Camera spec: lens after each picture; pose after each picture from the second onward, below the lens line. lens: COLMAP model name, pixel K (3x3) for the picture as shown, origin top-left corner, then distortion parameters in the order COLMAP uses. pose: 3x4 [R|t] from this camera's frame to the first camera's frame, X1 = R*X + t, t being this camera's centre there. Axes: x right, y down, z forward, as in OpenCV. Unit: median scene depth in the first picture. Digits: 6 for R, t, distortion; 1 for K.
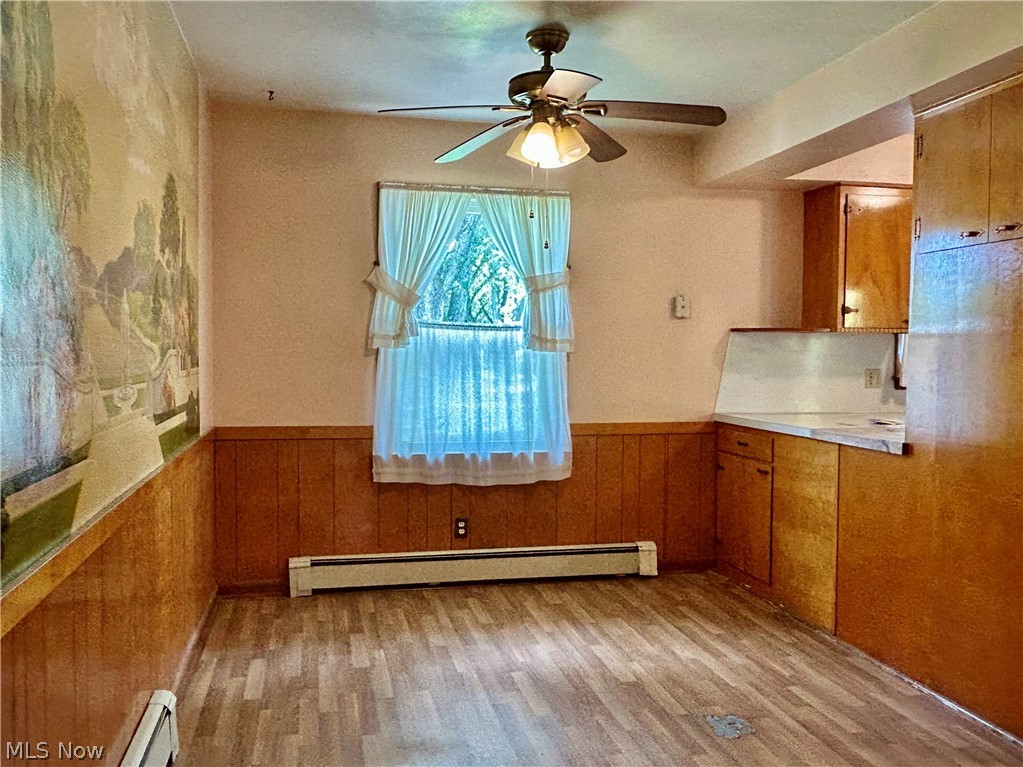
lens RADIAL K [[788.7, 0, 509.5], [0, 788.7, 380.3], [0, 0, 1]] dist [0.013322, 0.005217]
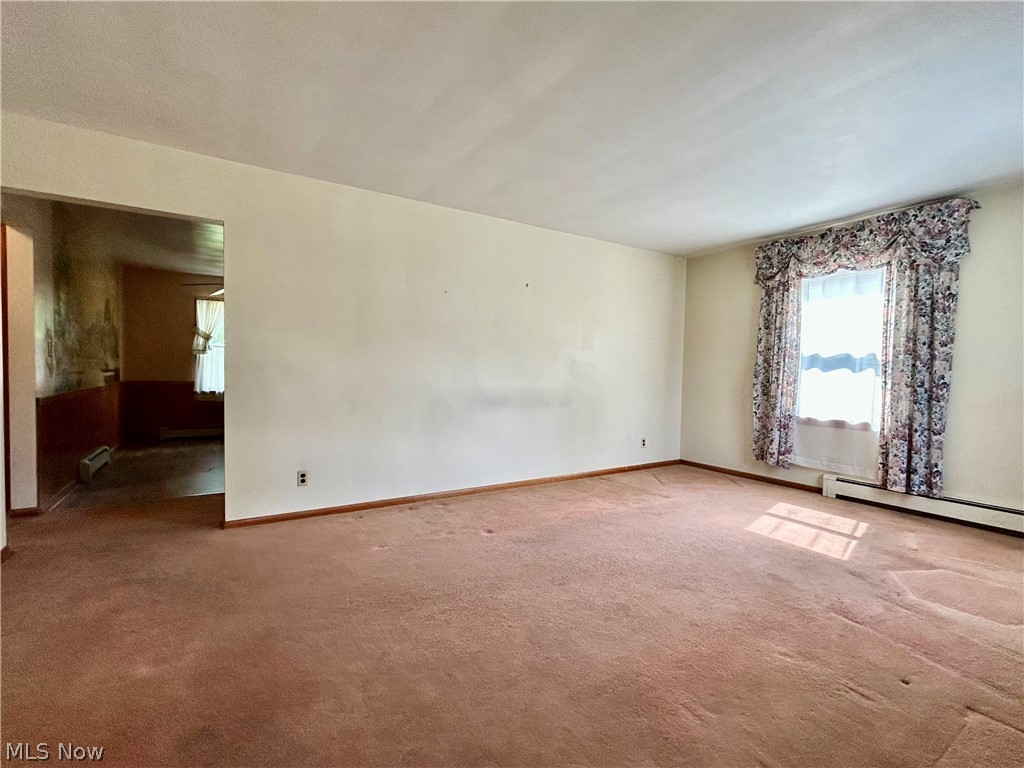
lens RADIAL K [[462.2, 0, 515.3], [0, 462.2, 385.1], [0, 0, 1]] dist [-0.000762, -0.000094]
pose [[0.950281, -0.007436, 0.311305, 0.503266], [0.007684, 0.999970, 0.000430, 0.096977], [-0.311299, 0.001983, 0.950310, -1.167711]]
